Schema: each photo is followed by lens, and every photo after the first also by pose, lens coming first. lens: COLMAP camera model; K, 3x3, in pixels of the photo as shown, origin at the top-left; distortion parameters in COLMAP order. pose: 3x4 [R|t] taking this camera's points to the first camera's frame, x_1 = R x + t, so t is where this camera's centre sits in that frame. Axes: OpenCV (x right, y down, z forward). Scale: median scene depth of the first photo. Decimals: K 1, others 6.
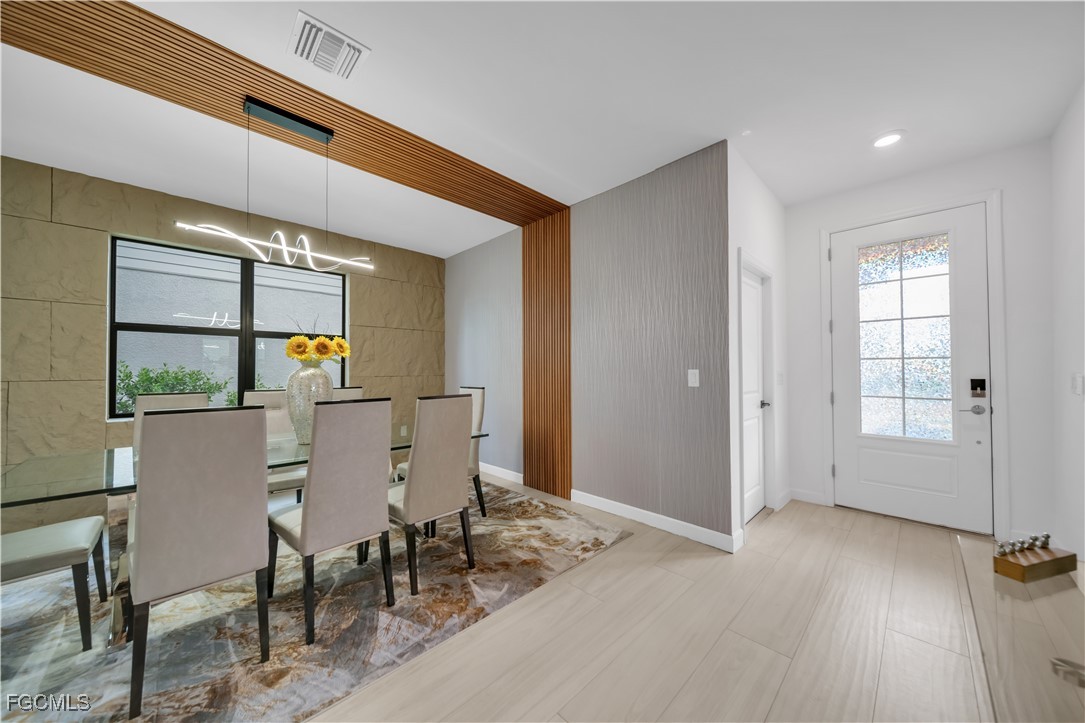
lens RADIAL K [[374.3, 0, 546.5], [0, 374.3, 363.9], [0, 0, 1]] dist [-0.000453, -0.000681]
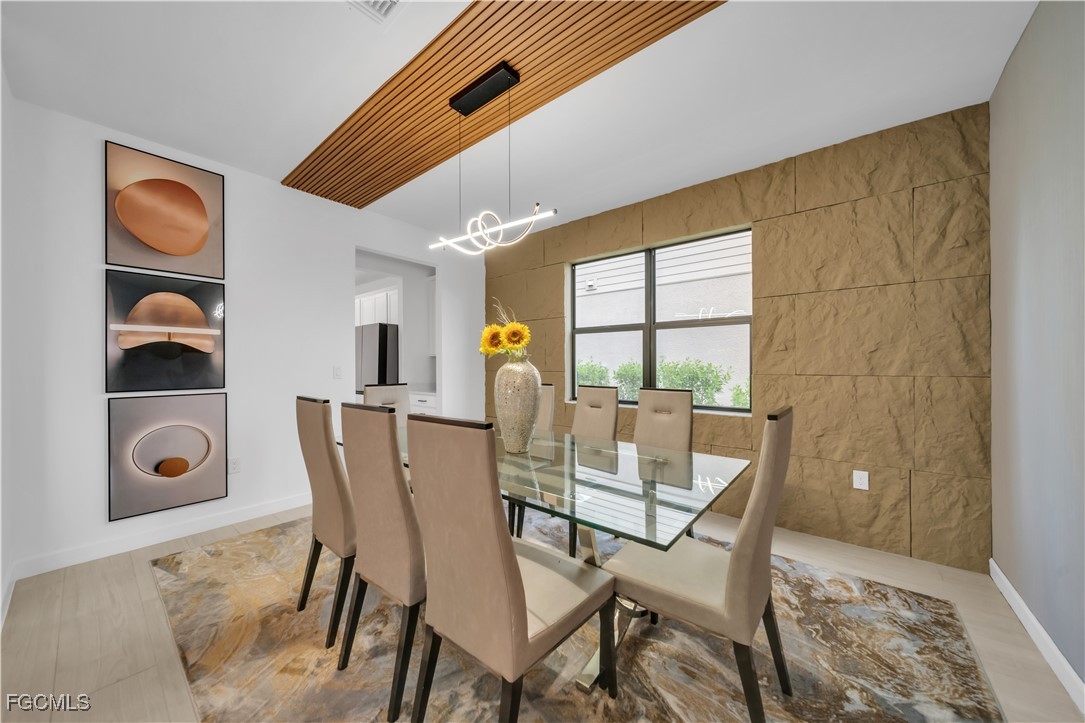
lens RADIAL K [[374.3, 0, 540.3], [0, 374.3, 363.0], [0, 0, 1]] dist [-0.000453, -0.000681]
pose [[0.097589, -0.004021, -0.995219, 0.107369], [0.012930, 0.999913, -0.002772, 0.010187], [0.995143, -0.012598, 0.097632, 0.507221]]
